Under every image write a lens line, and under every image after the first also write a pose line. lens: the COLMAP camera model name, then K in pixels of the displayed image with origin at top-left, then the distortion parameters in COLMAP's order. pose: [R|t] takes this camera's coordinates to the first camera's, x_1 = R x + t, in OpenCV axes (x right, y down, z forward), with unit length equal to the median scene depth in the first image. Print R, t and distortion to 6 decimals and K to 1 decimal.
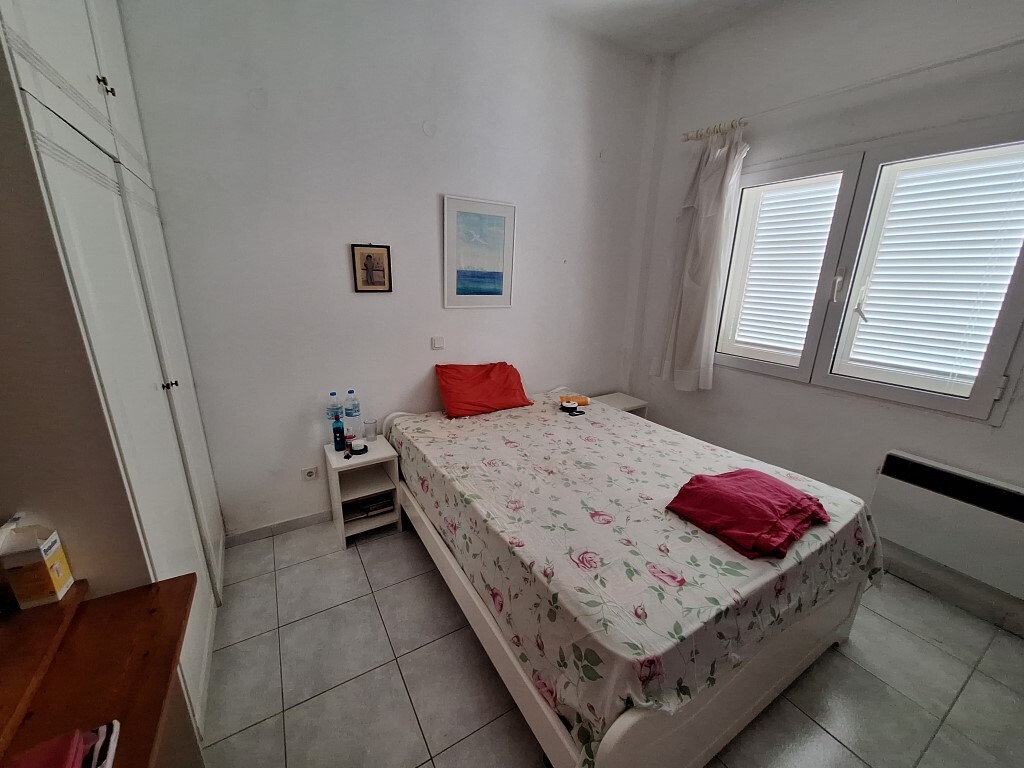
lens RADIAL K [[401.8, 0, 507.1], [0, 401.8, 385.1], [0, 0, 1]] dist [-0.004275, -0.000892]
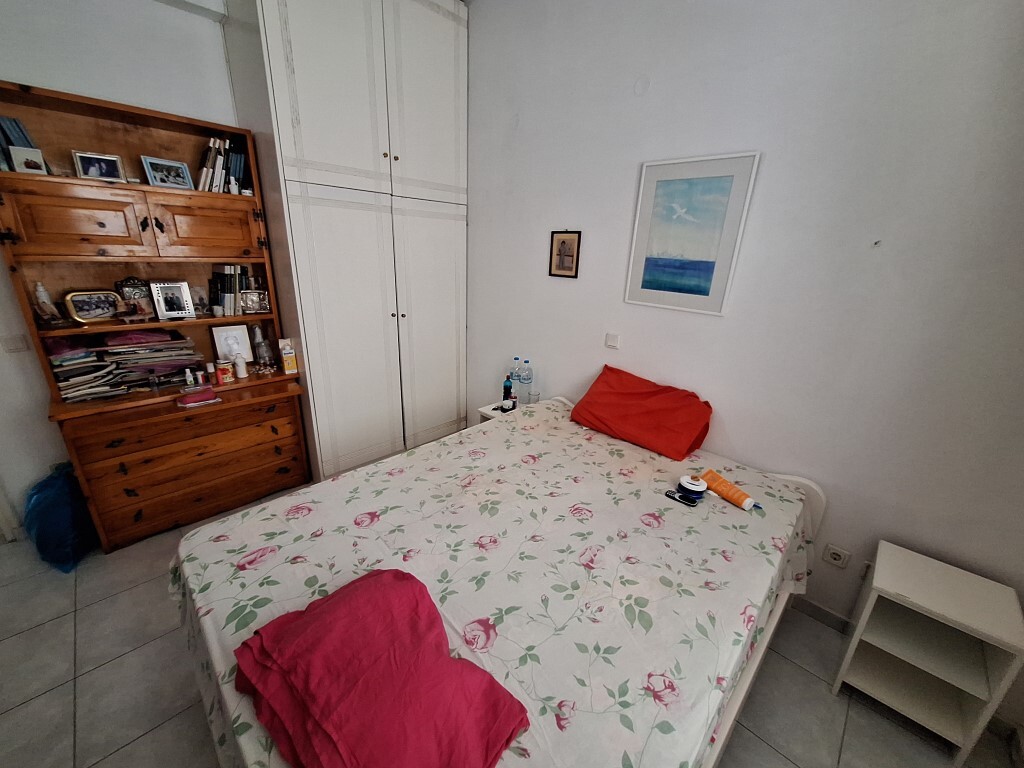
lens RADIAL K [[401.8, 0, 508.2], [0, 401.8, 389.0], [0, 0, 1]] dist [-0.004275, -0.000892]
pose [[0.251681, 0.305815, -0.918223, 0.682628], [-0.290532, 0.928878, 0.229731, -0.161587], [0.923173, 0.208955, 0.322630, 0.599963]]
